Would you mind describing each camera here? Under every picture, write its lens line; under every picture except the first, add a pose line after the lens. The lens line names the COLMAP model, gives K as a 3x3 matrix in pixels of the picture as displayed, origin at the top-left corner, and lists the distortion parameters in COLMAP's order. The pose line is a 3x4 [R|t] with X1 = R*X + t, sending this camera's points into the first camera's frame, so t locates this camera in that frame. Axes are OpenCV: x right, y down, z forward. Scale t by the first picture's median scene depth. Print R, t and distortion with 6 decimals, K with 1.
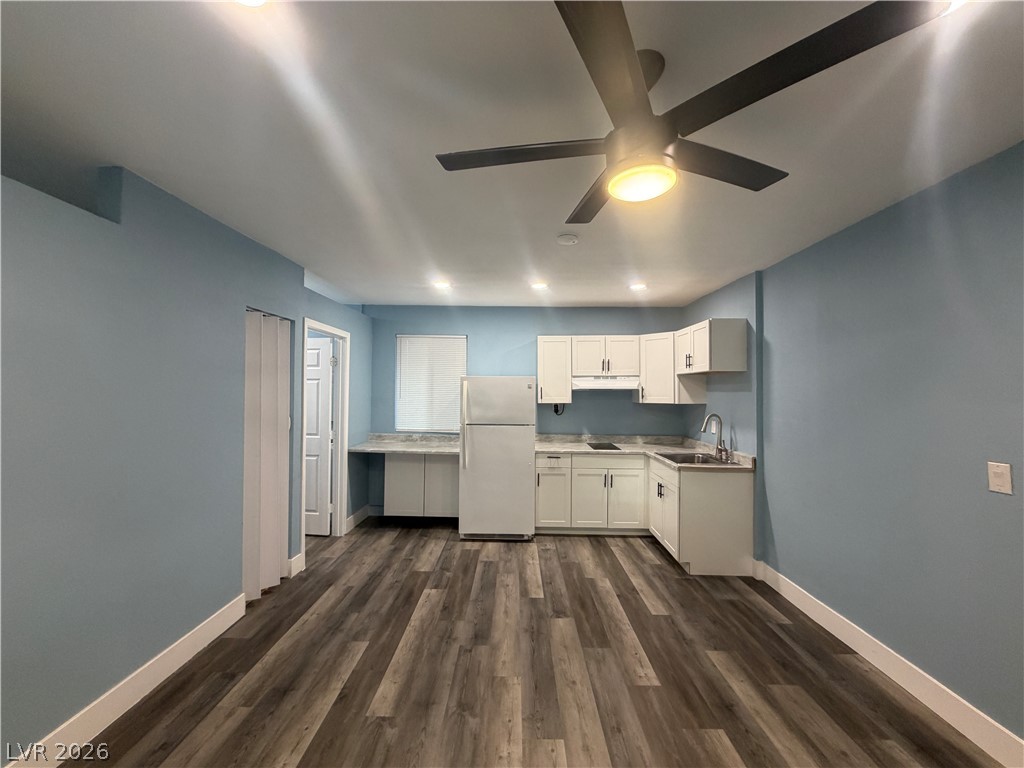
lens RADIAL K [[407.9, 0, 510.1], [0, 407.9, 384.9], [0, 0, 1]] dist [0.002075, -0.000461]
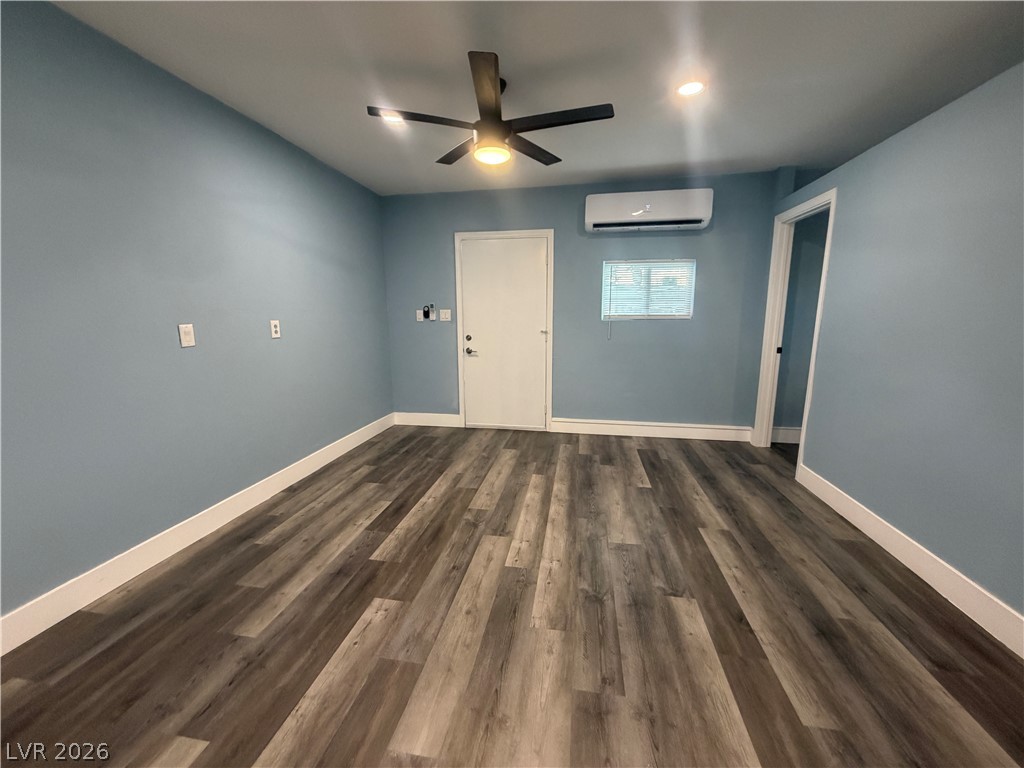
lens RADIAL K [[407.9, 0, 510.1], [0, 407.9, 384.9], [0, 0, 1]] dist [0.002075, -0.000461]
pose [[-0.987320, -0.033928, 0.155075, -0.027165], [-0.008778, 0.987068, 0.160064, 0.084152], [-0.158500, 0.156673, -0.974849, 1.101867]]
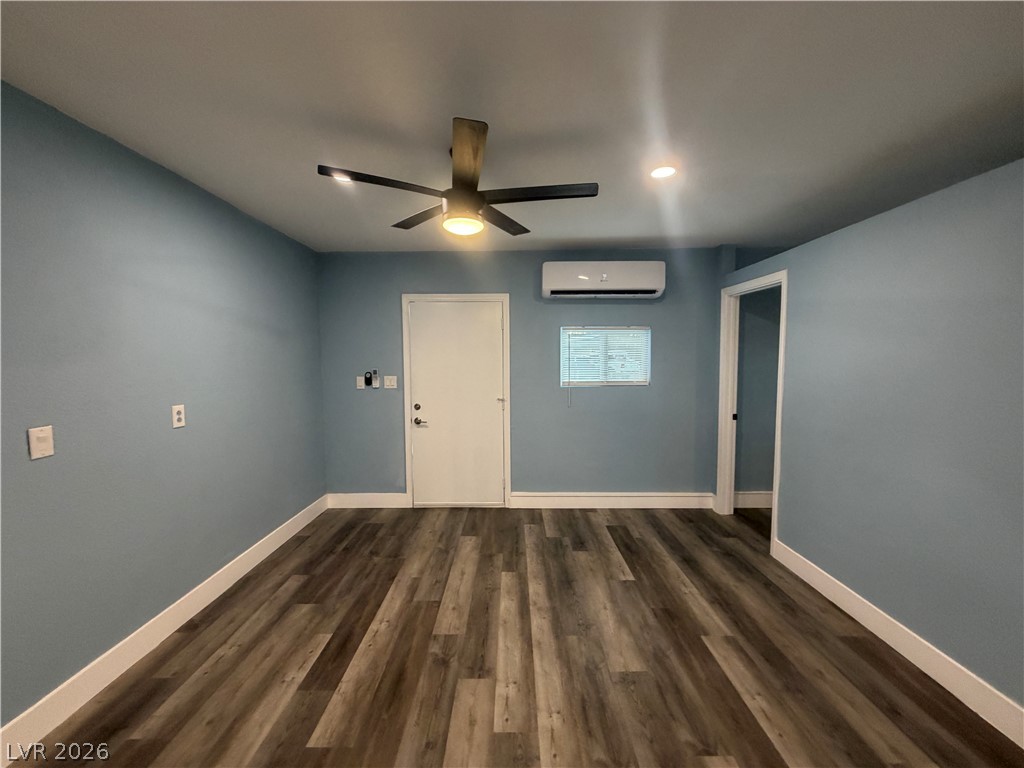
lens RADIAL K [[407.9, 0, 510.1], [0, 407.9, 384.9], [0, 0, 1]] dist [0.002075, -0.000461]
pose [[-0.999947, -0.004647, -0.009225, 0.056382], [-0.005112, 0.998683, 0.051053, 0.019697], [0.008976, 0.051097, -0.998653, 1.000677]]
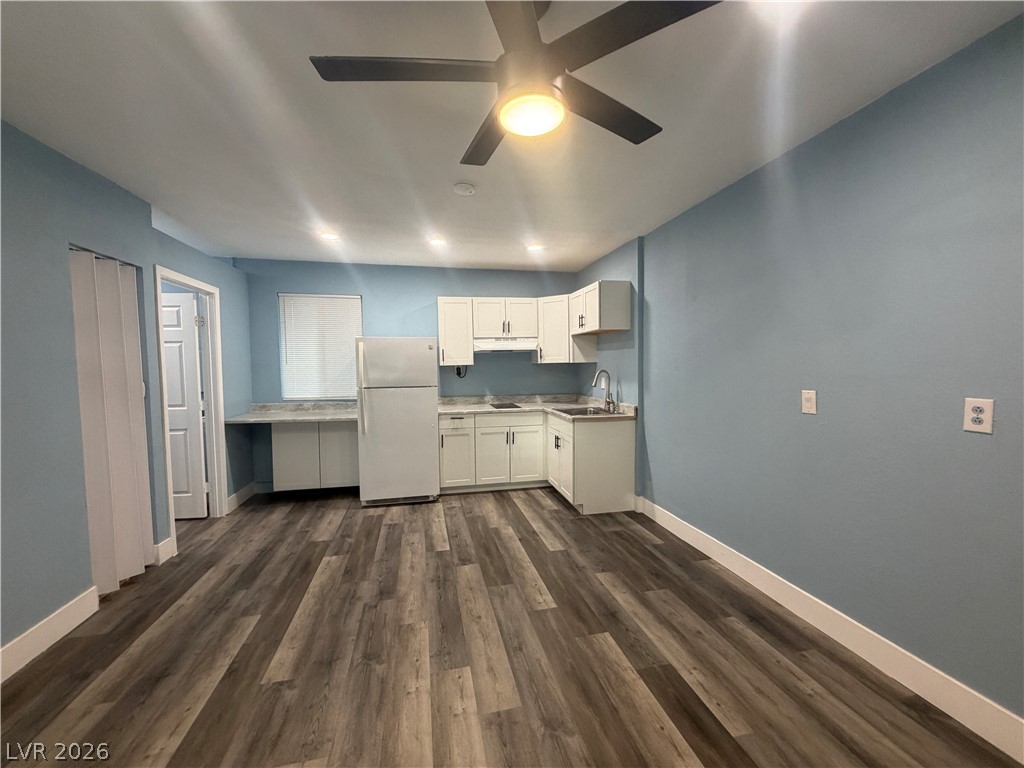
lens RADIAL K [[407.9, 0, 510.1], [0, 407.9, 384.9], [0, 0, 1]] dist [0.002075, -0.000461]
pose [[0.972546, -0.030952, 0.230643, 0.005982], [0.016028, 0.997671, 0.066299, 0.039395], [-0.232158, -0.060782, 0.970777, -0.002714]]
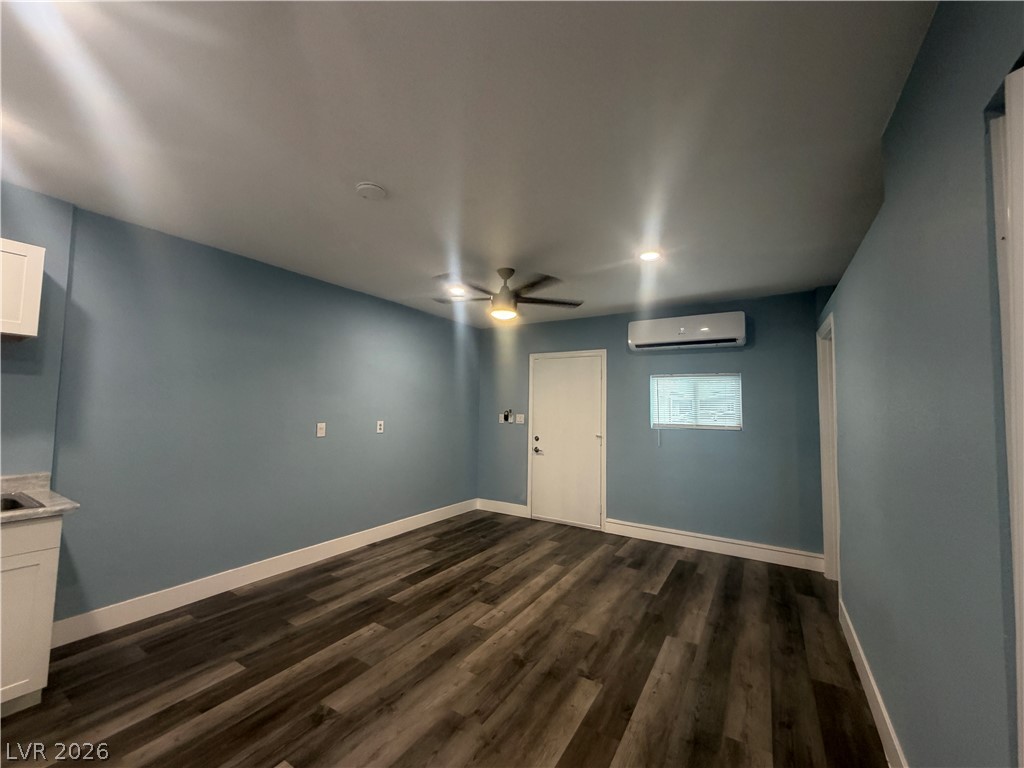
lens RADIAL K [[407.9, 0, 510.1], [0, 407.9, 384.9], [0, 0, 1]] dist [0.002075, -0.000461]
pose [[-0.856052, 0.004939, 0.516866, -0.401600], [-0.035091, 0.997092, -0.067646, 0.051484], [-0.515697, -0.076046, -0.853390, 1.201882]]
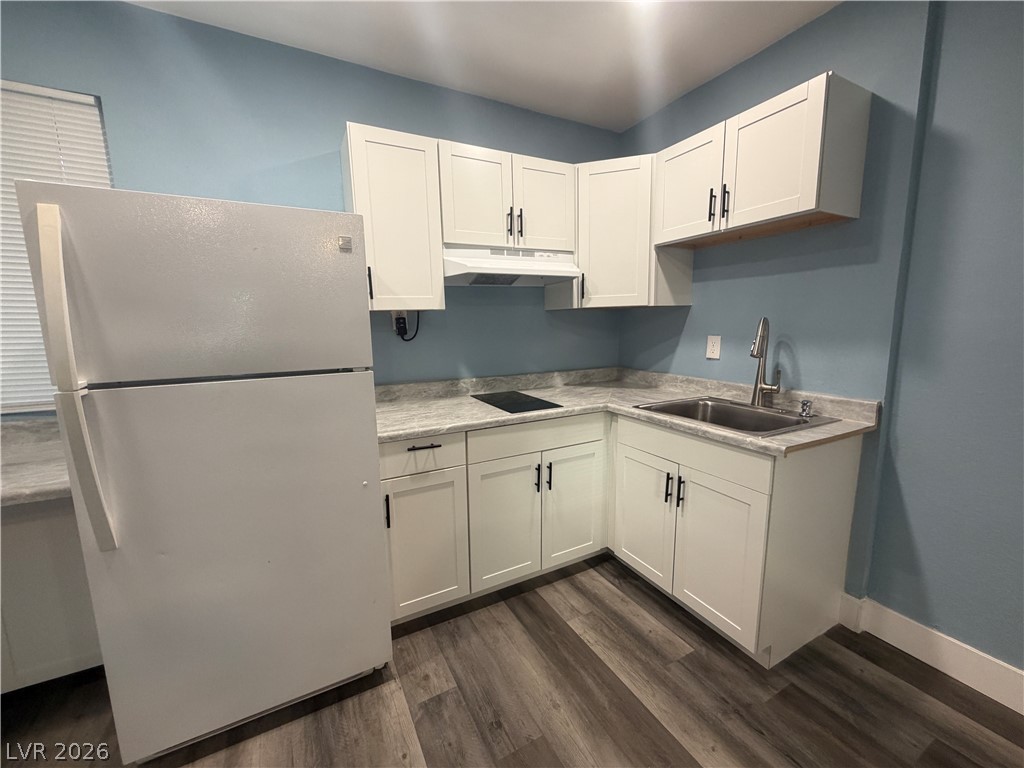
lens RADIAL K [[407.9, 0, 510.1], [0, 407.9, 384.9], [0, 0, 1]] dist [0.002075, -0.000461]
pose [[0.874333, -0.094928, 0.475952, -0.000083], [0.015865, 0.985751, 0.167462, 0.070887], [-0.485067, -0.138867, 0.863380, 0.805674]]
